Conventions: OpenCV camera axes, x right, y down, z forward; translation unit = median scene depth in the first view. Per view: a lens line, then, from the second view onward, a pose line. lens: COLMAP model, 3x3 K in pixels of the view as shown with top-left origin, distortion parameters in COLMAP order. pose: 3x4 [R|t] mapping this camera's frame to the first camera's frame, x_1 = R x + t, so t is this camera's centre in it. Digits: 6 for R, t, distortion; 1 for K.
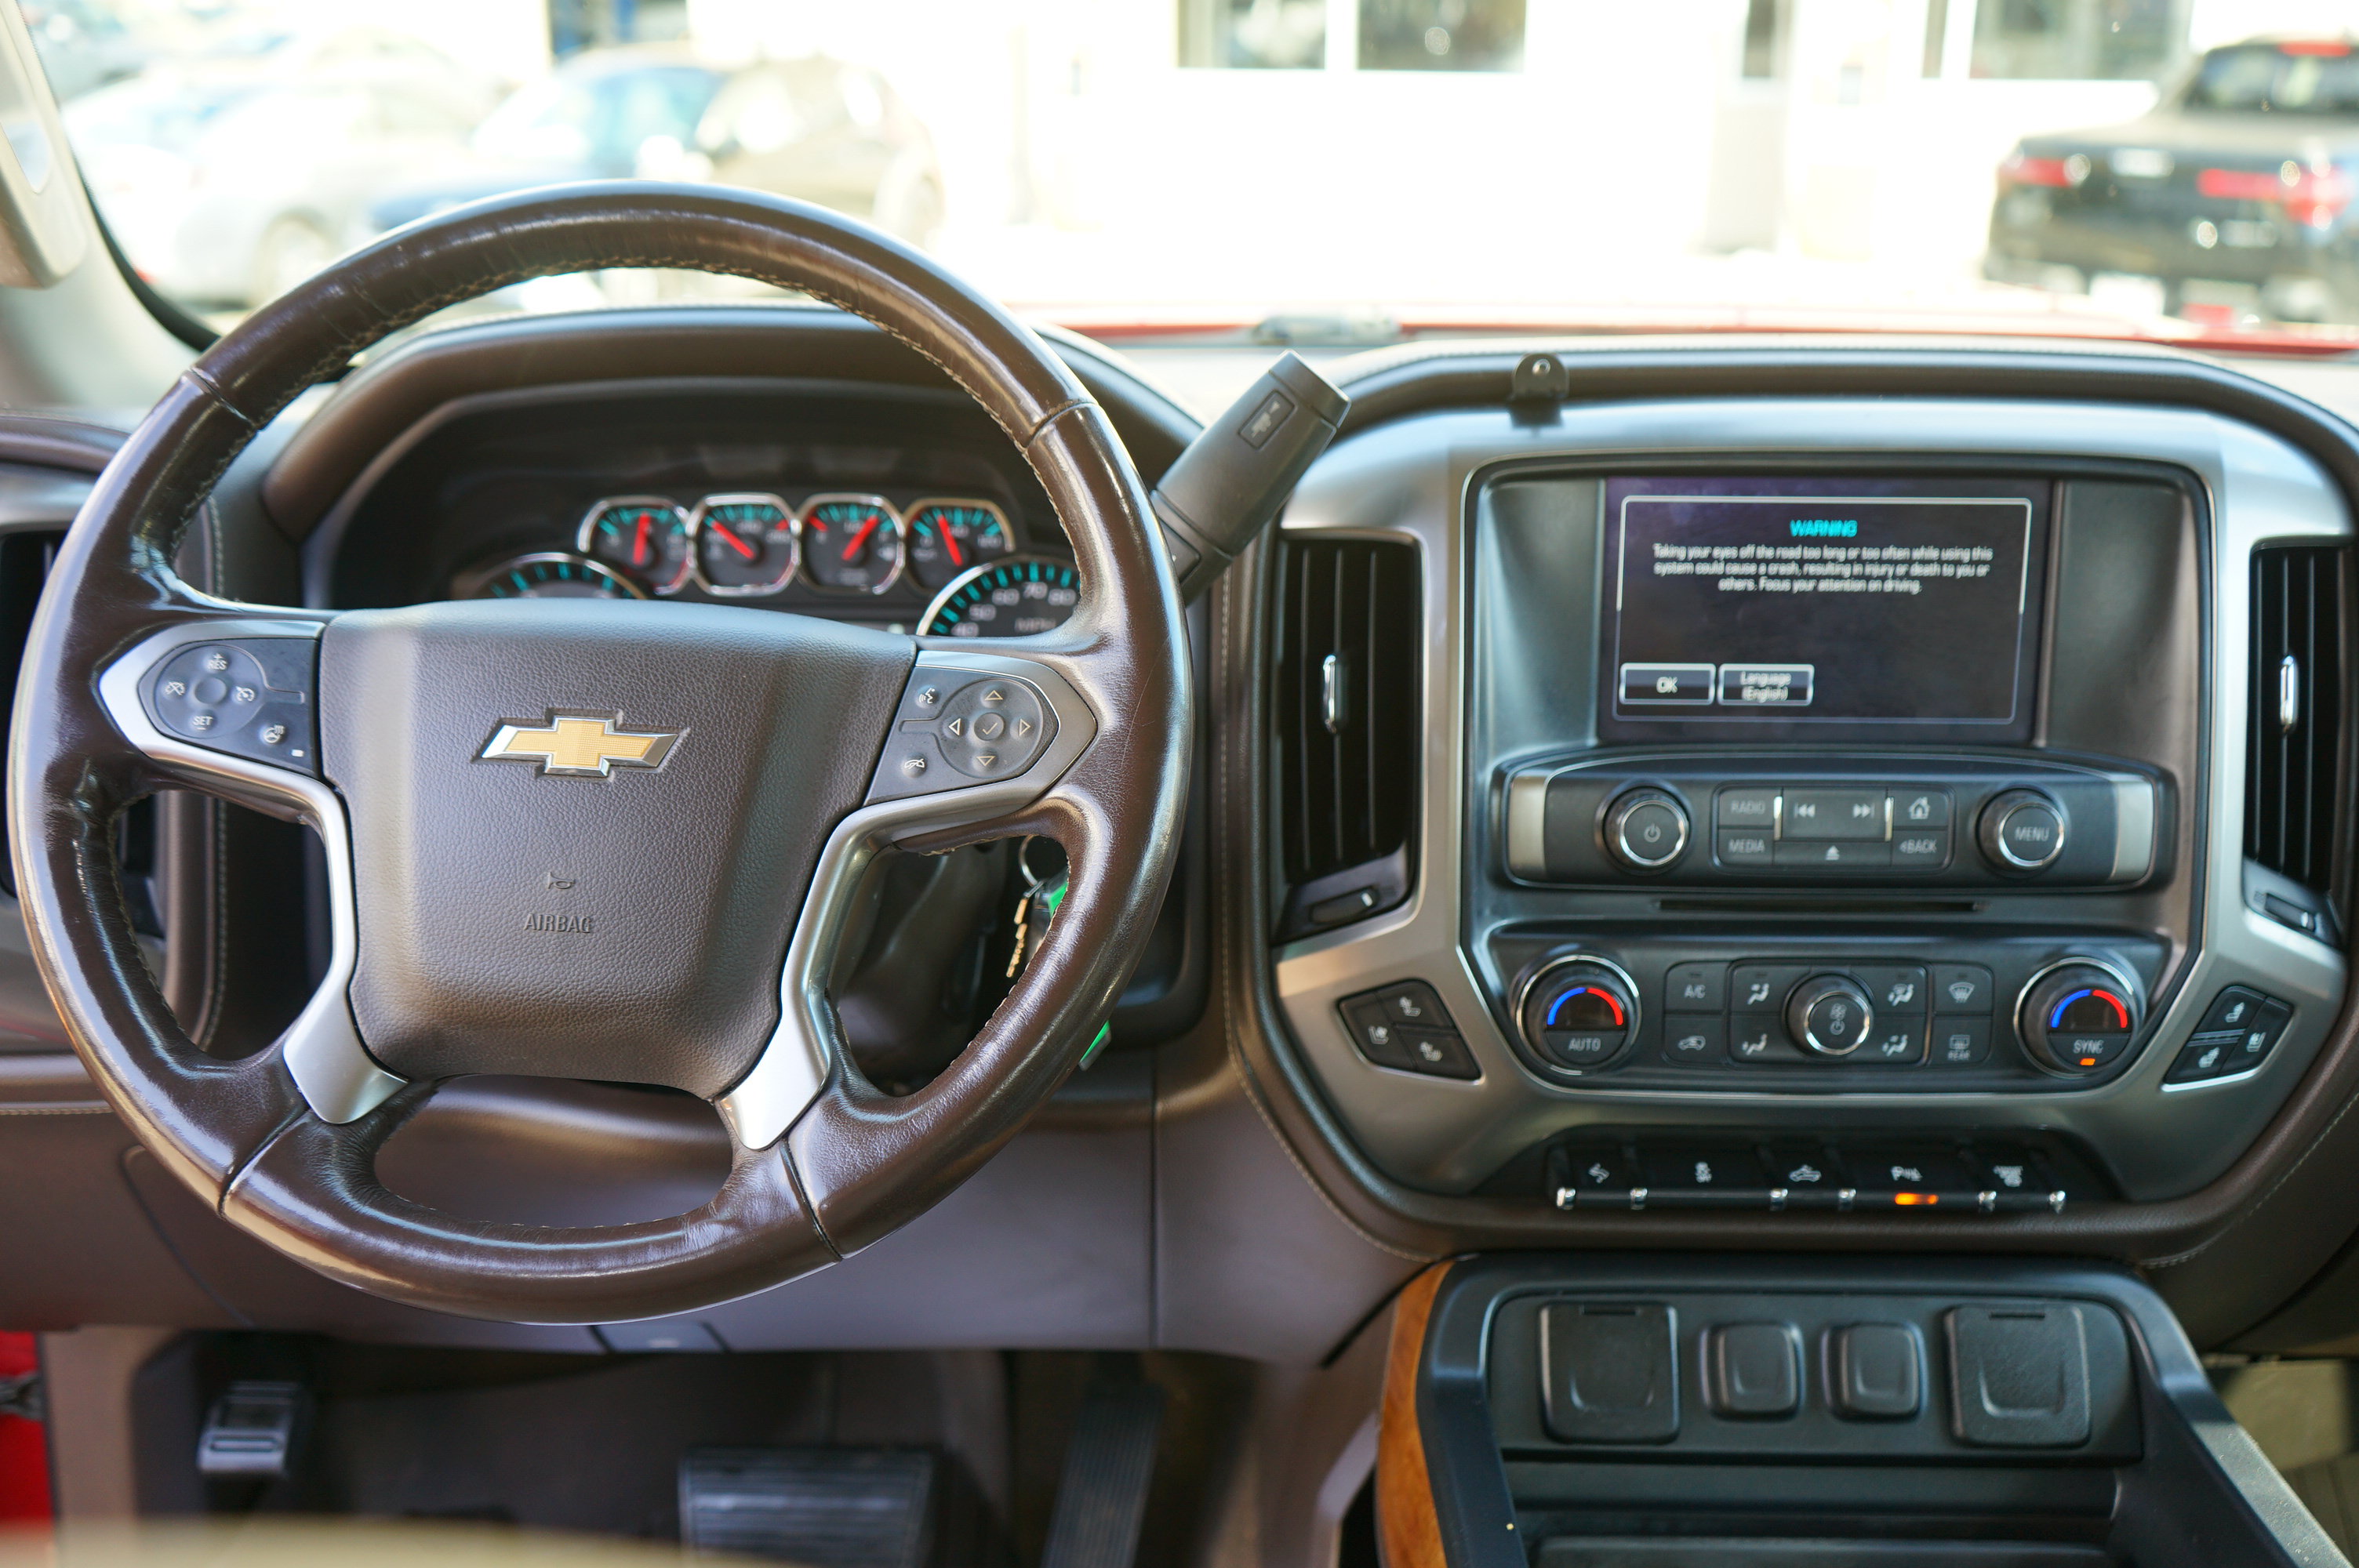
lens RADIAL K [[2389.3, 0, 1179.5], [0, 2389.3, 784.0], [0, 0, 1]] dist [0.020635, 0.022491]
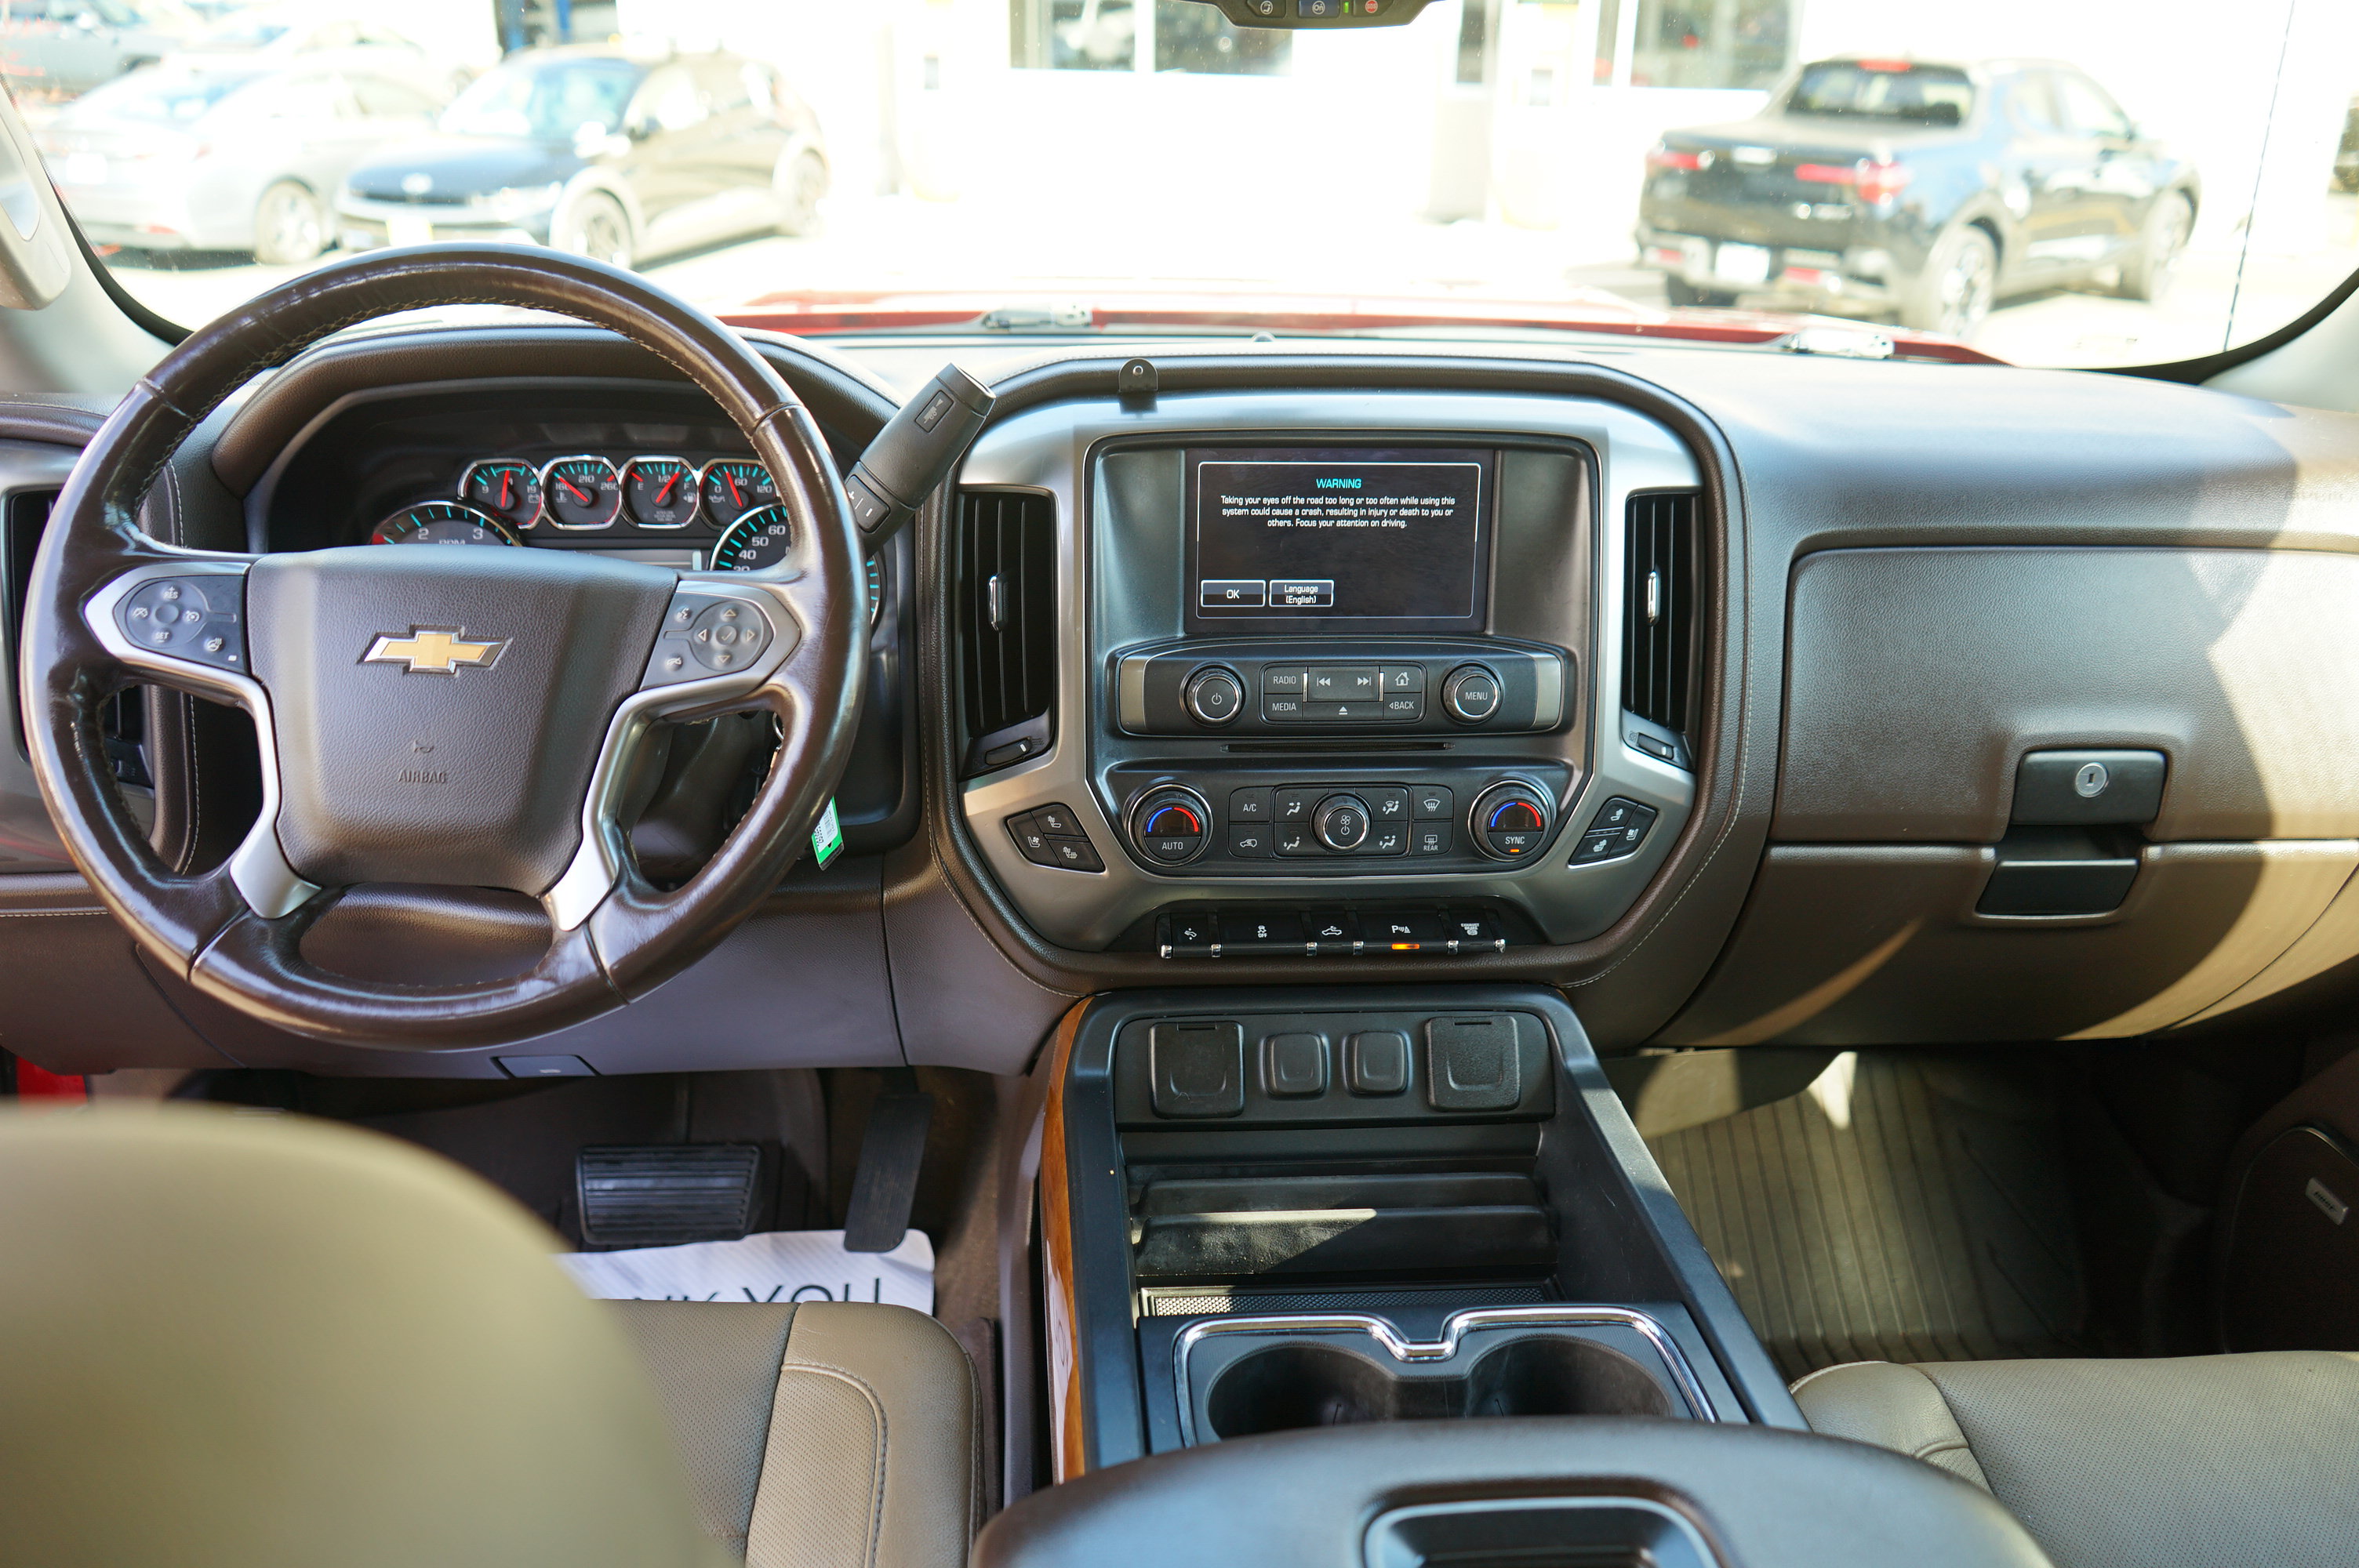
lens RADIAL K [[1884.3, 0, 1179.5], [0, 1884.3, 784.0], [0, 0, 1]] dist [-0.000843, 0.004859]
pose [[0.997132, -0.016553, 0.073843, 0.088216], [0.010821, 0.996944, 0.077371, -0.015945], [-0.074898, -0.076350, 0.994264, -0.125636]]
